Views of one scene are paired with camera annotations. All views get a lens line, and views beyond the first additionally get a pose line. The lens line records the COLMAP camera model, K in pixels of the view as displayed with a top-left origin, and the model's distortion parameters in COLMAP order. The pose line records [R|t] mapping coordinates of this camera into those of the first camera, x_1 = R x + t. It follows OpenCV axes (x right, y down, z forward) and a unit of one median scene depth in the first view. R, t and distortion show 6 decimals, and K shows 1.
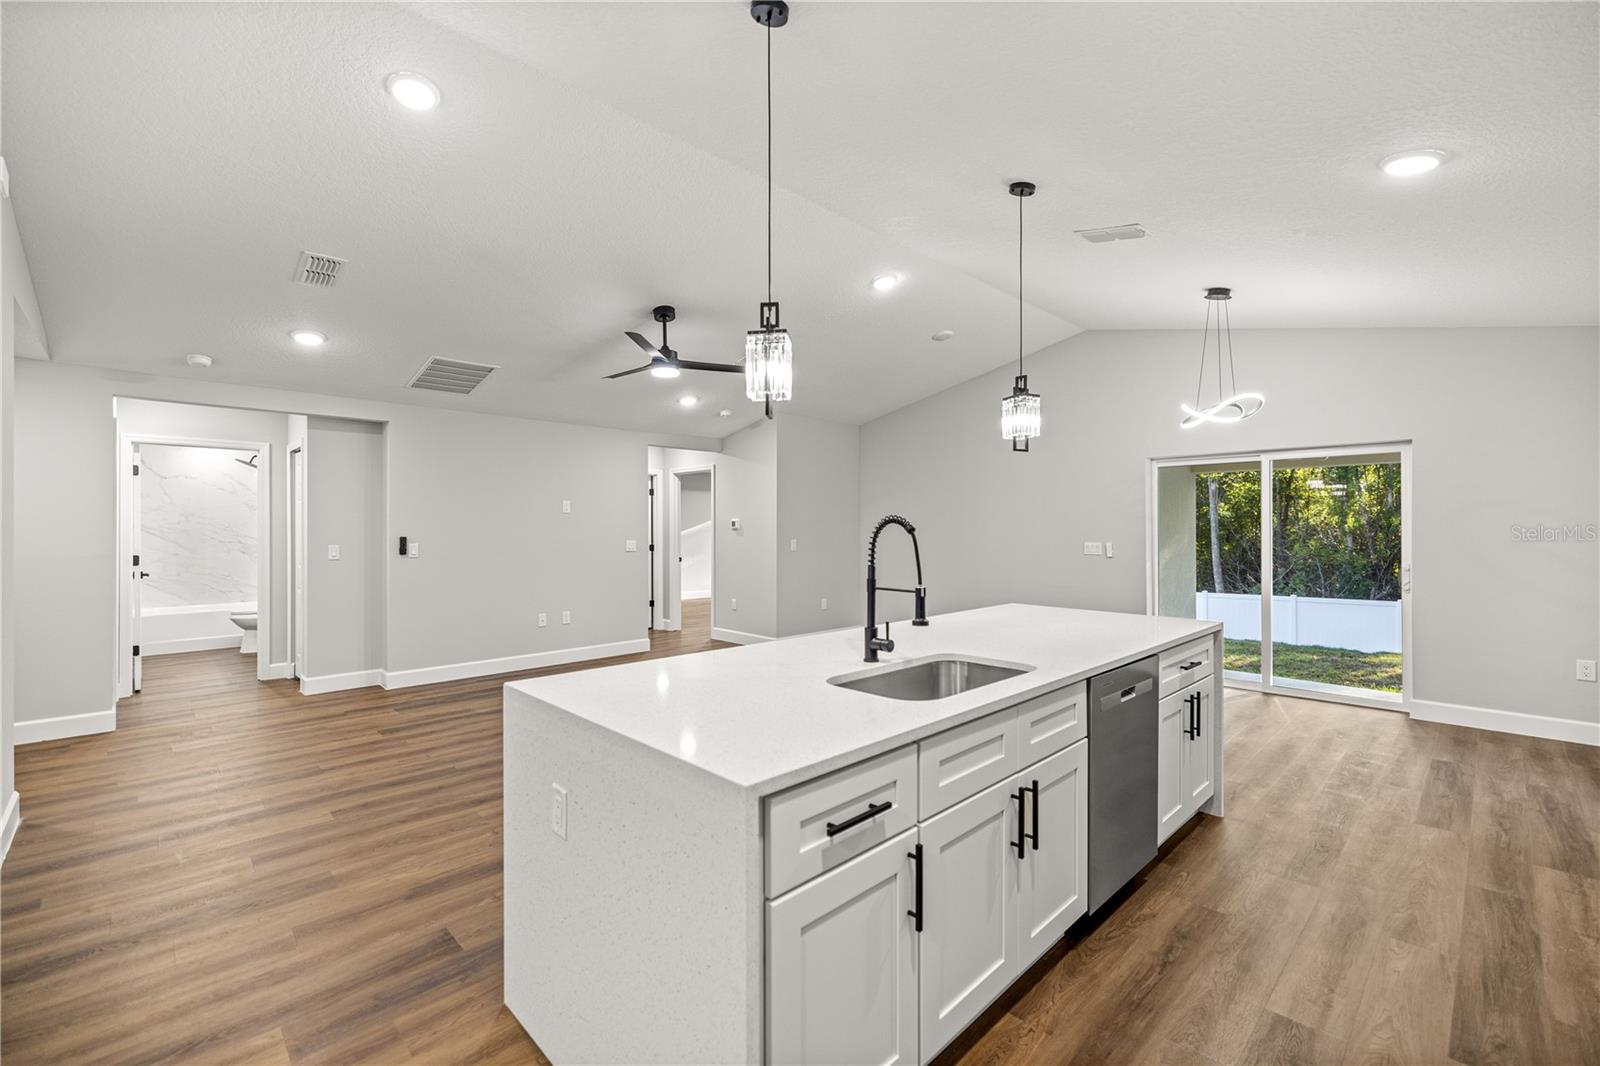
lens RADIAL K [[676.7, 0, 800.5], [0, 676.7, 535.1], [0, 0, 1]] dist [0.002722, 0.000087]
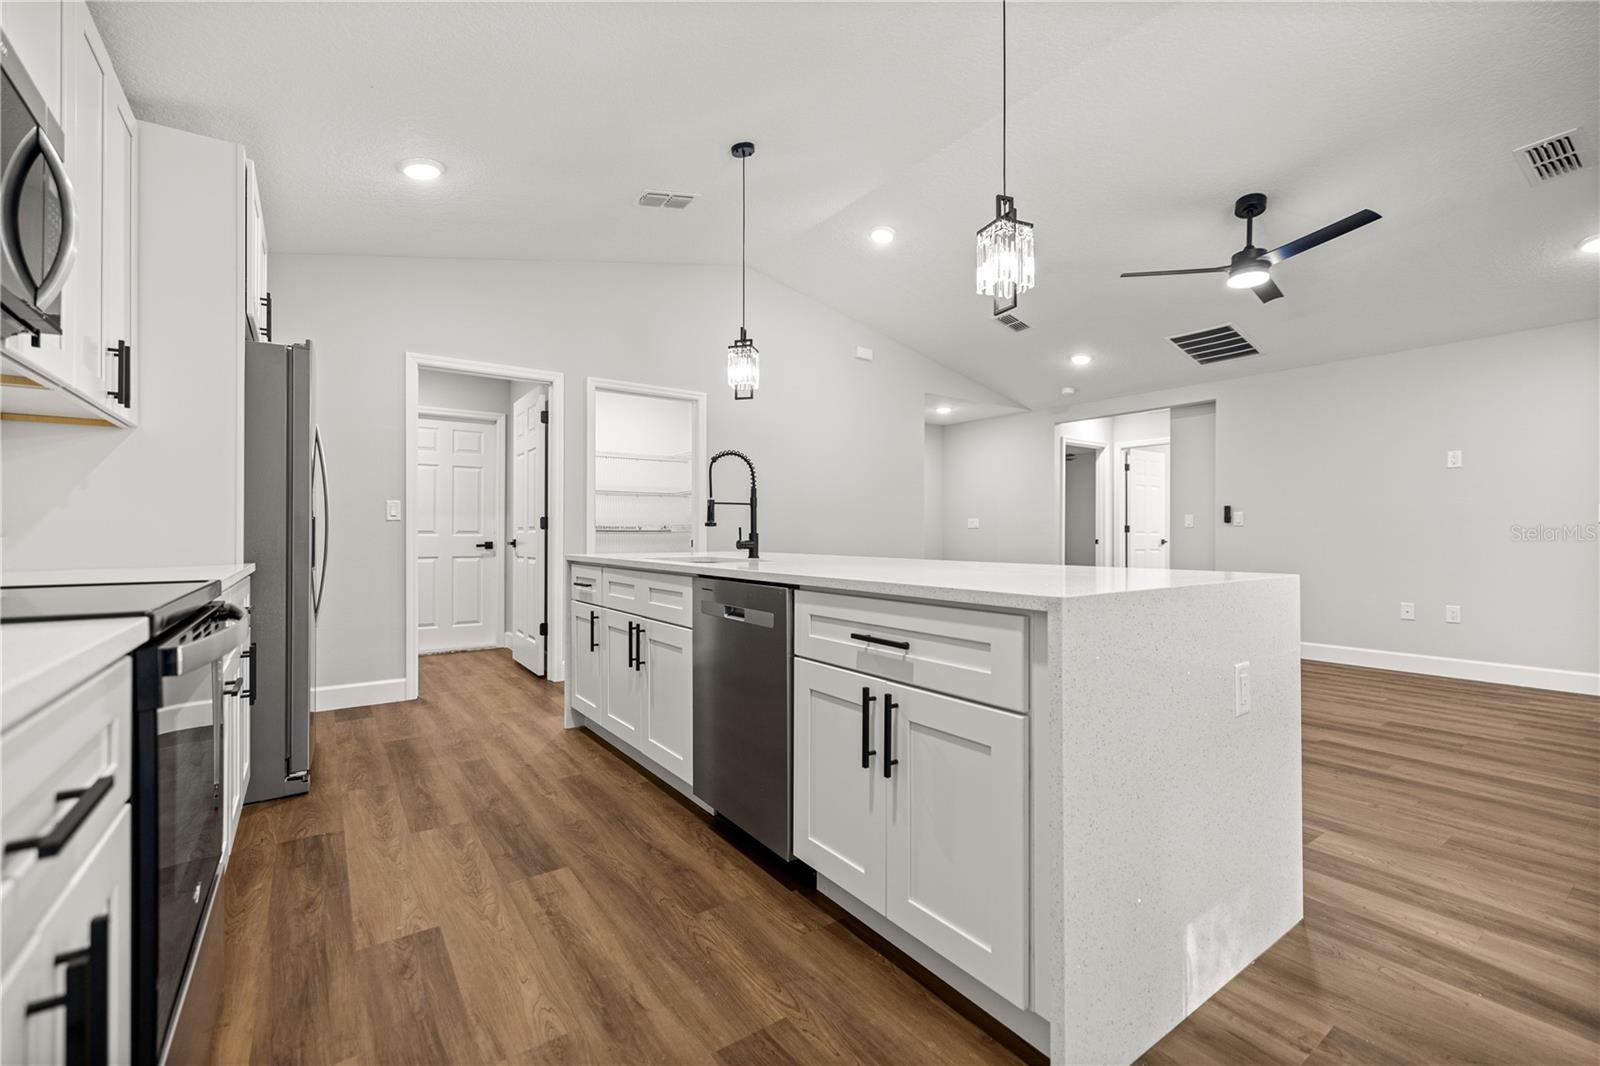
lens RADIAL K [[676.7, 0, 790.7], [0, 676.7, 531.2], [0, 0, 1]] dist [0.002722, 0.000087]
pose [[-0.157669, -0.003455, -0.987486, 1.227203], [-0.011433, 0.999933, -0.001673, 0.114090], [0.987426, 0.011026, -0.157698, 1.095095]]
